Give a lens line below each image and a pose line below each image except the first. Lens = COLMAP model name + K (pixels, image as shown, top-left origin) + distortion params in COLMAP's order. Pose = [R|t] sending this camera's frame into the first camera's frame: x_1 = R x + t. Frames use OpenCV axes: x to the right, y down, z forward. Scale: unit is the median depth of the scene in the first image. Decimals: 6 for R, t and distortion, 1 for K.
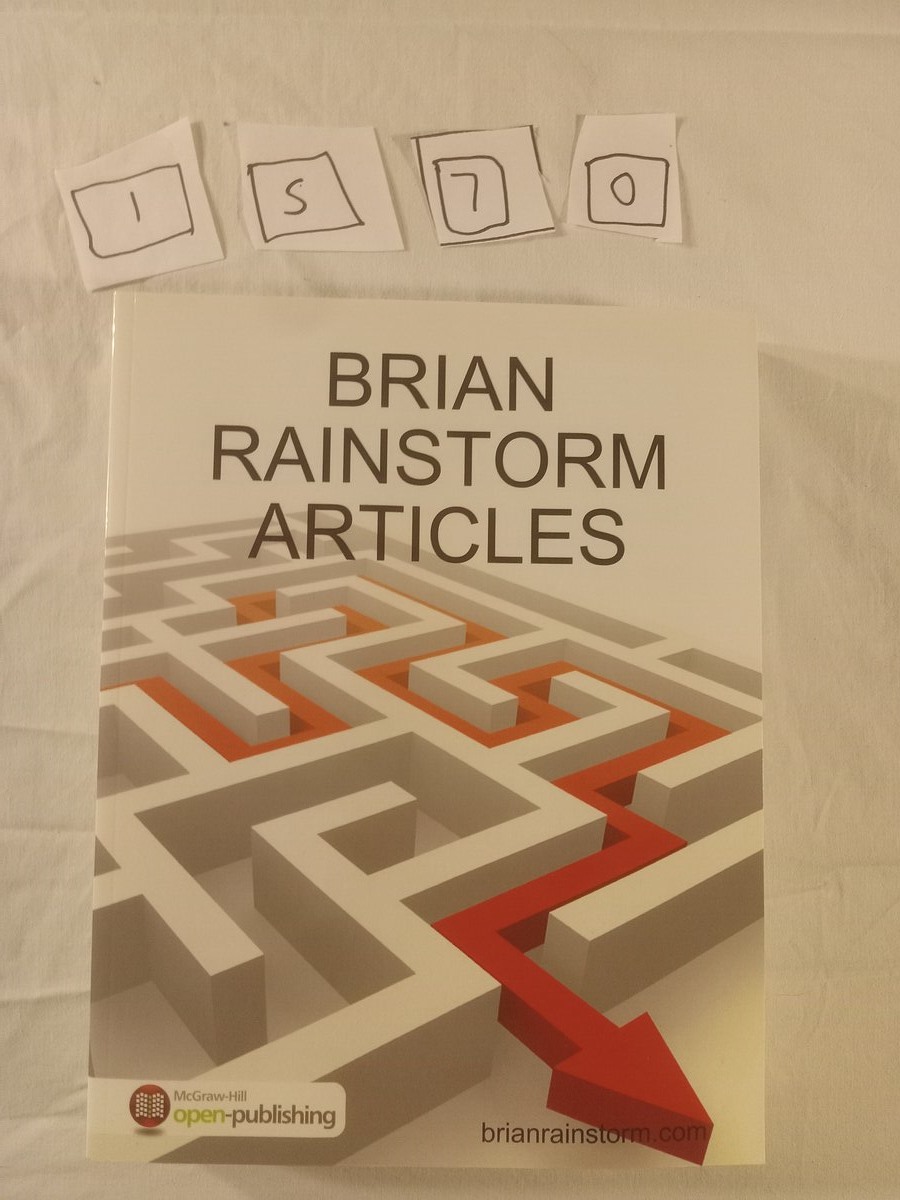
lens RADIAL K [[970.0, 0, 448.7], [0, 970.0, 597.7], [0, 0, 1]] dist [-0.013657, -0.006277]
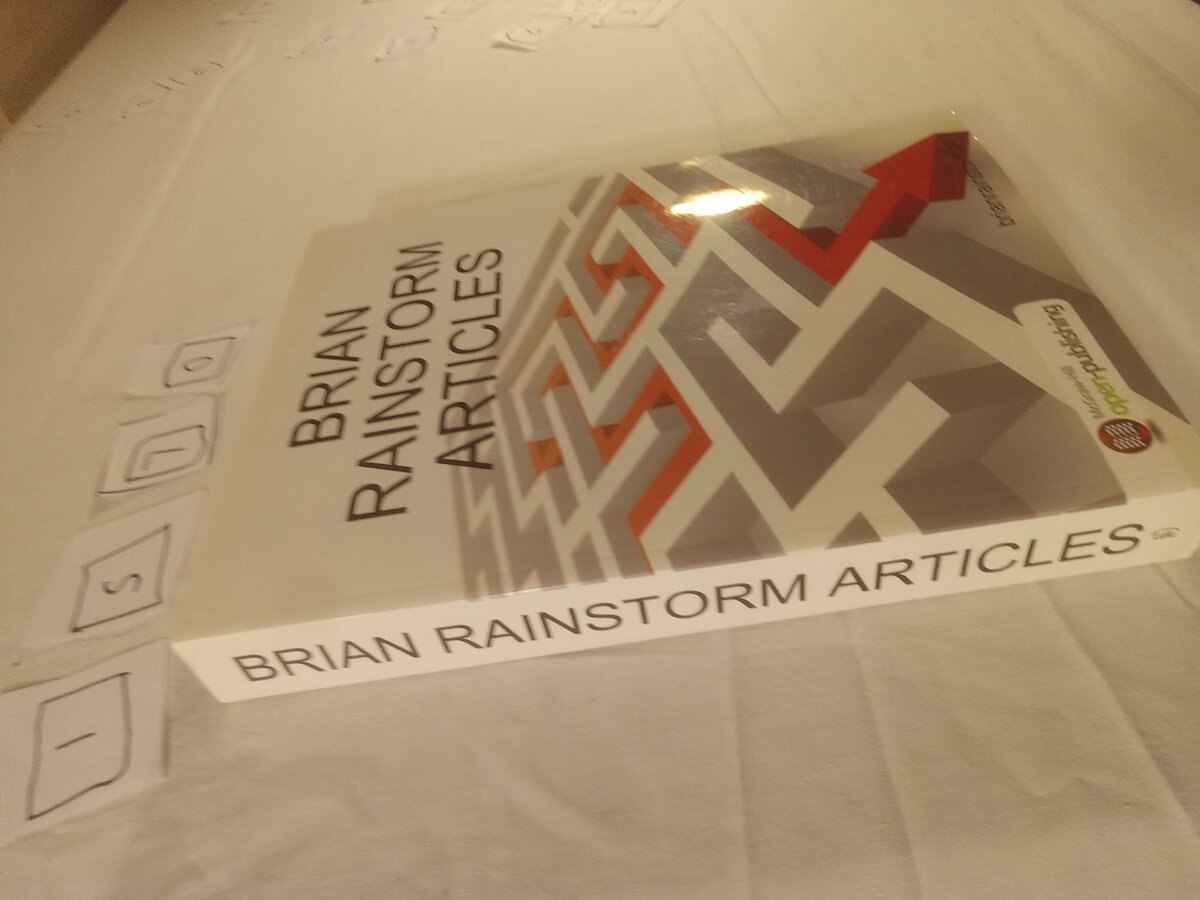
lens RADIAL K [[970.0, 0, 598.4], [0, 970.0, 449.1], [0, 0, 1]] dist [-0.013657, -0.006277]
pose [[-0.066234, -0.683057, 0.727355, -0.871559], [0.992640, -0.119174, -0.021524, 0.080832], [0.101384, 0.720576, 0.685924, 0.364767]]
